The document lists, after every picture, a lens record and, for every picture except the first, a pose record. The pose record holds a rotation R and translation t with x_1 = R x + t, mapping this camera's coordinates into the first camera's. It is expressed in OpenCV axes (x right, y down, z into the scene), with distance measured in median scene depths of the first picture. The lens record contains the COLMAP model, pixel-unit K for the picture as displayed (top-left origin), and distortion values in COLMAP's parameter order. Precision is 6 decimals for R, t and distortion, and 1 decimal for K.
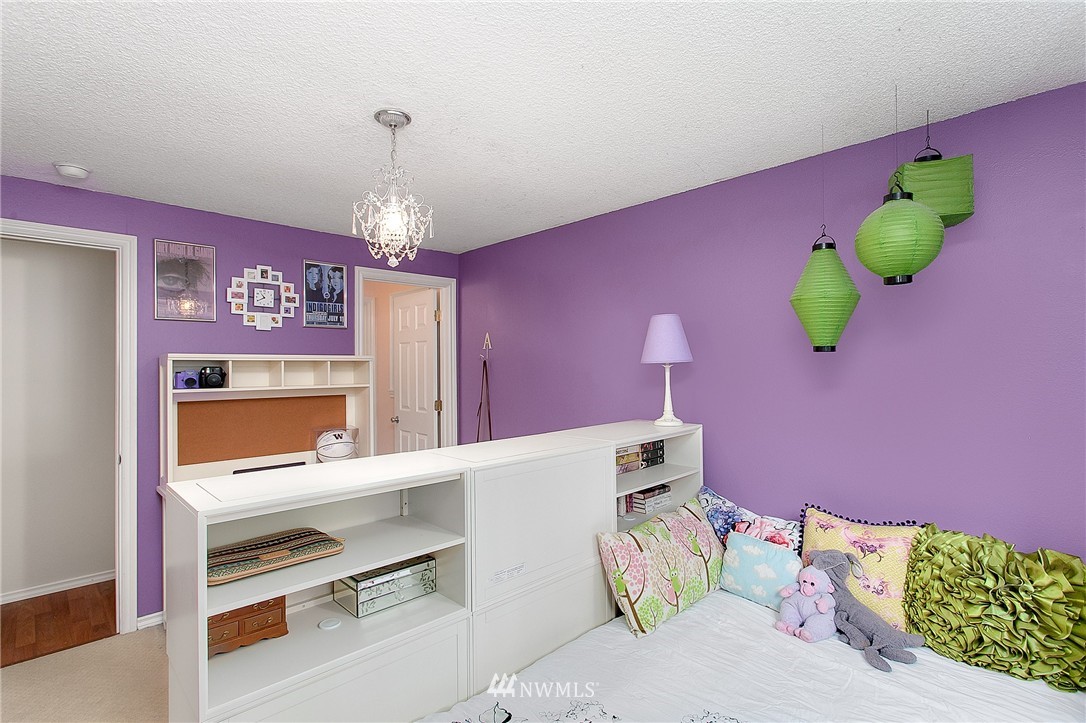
lens RADIAL K [[522.5, 0, 542.2], [0, 522.5, 359.1], [0, 0, 1]] dist [0.005975, 0.000807]
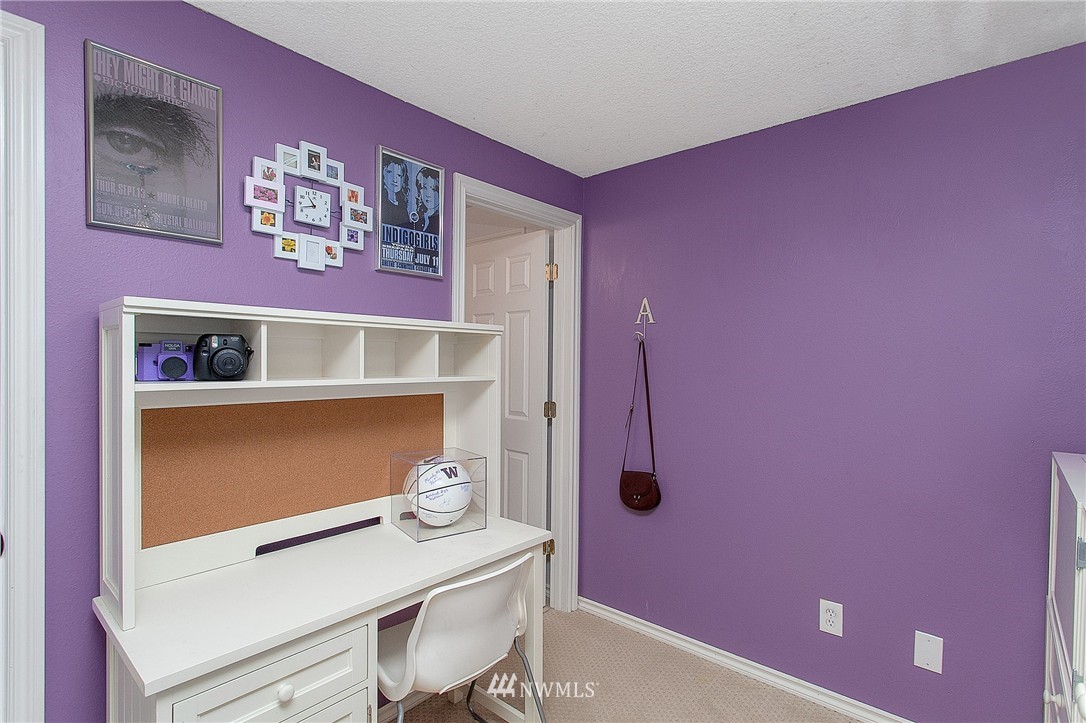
lens RADIAL K [[522.5, 0, 542.1], [0, 522.5, 361.1], [0, 0, 1]] dist [0.005975, 0.000807]
pose [[0.996732, 0.019596, 0.078361, -0.347519], [-0.021131, 0.999600, 0.018804, 0.021626], [-0.077962, -0.020399, 0.996748, 0.468730]]
